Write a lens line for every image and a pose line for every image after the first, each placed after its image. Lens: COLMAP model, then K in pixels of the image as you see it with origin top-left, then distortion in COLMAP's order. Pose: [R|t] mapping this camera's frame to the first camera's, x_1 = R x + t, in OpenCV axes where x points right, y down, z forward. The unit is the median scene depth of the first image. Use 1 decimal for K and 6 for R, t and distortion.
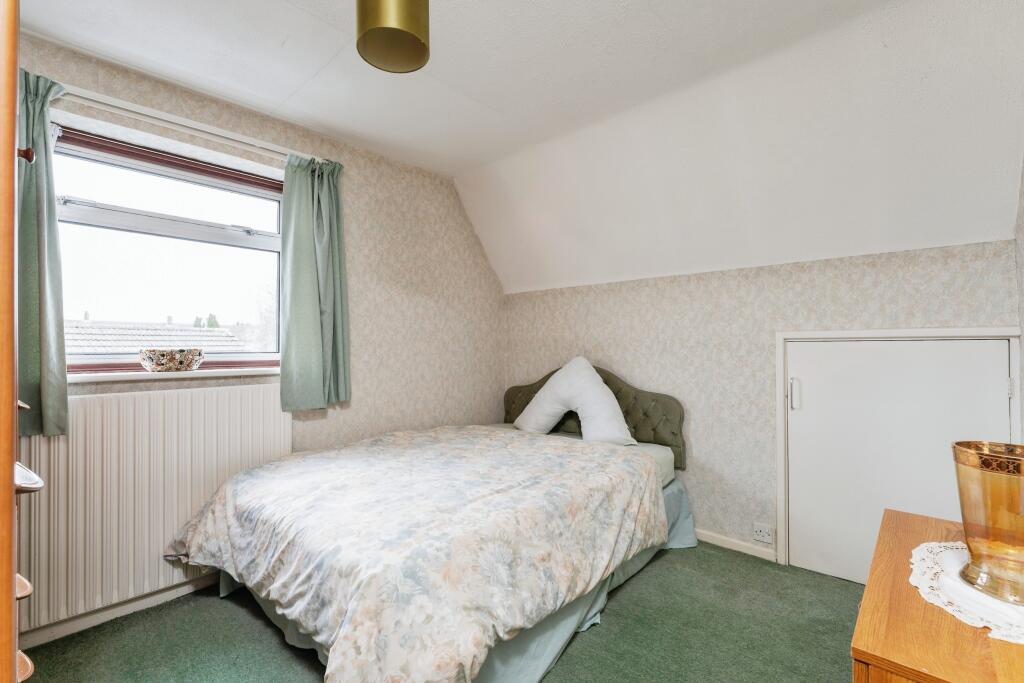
lens RADIAL K [[451.1, 0, 508.9], [0, 451.1, 342.9], [0, 0, 1]] dist [0.000419, -0.000151]
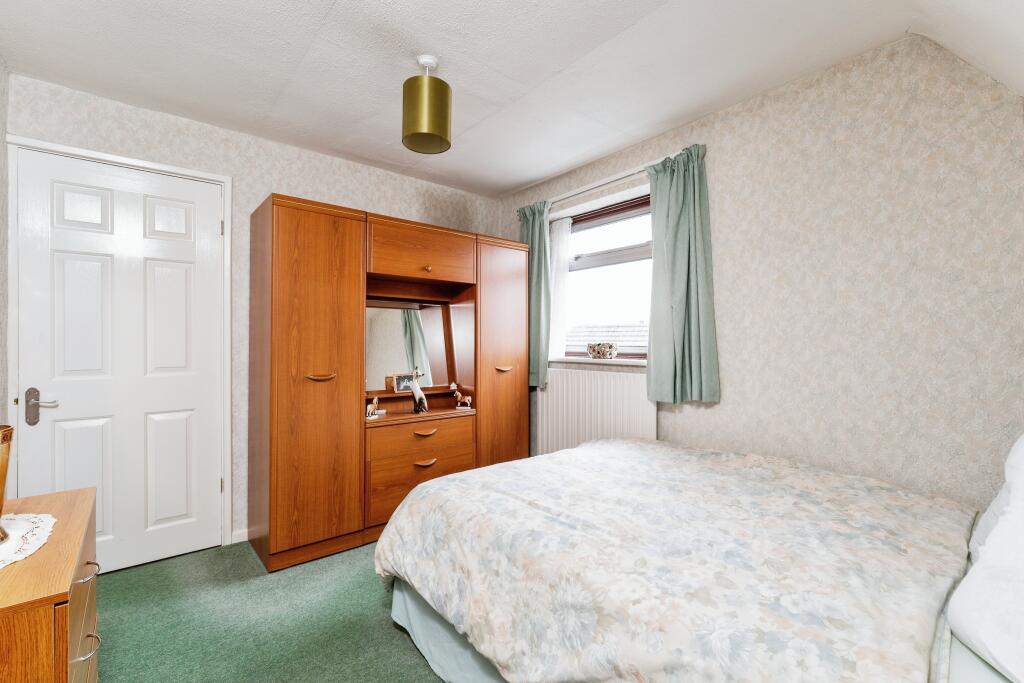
lens RADIAL K [[451.1, 0, 508.9], [0, 451.1, 342.9], [0, 0, 1]] dist [0.000419, -0.000151]
pose [[-0.132505, 0.005329, -0.991168, 0.725753], [0.008134, 0.999958, 0.004289, 0.004068], [0.991149, -0.007494, -0.132543, 0.896140]]
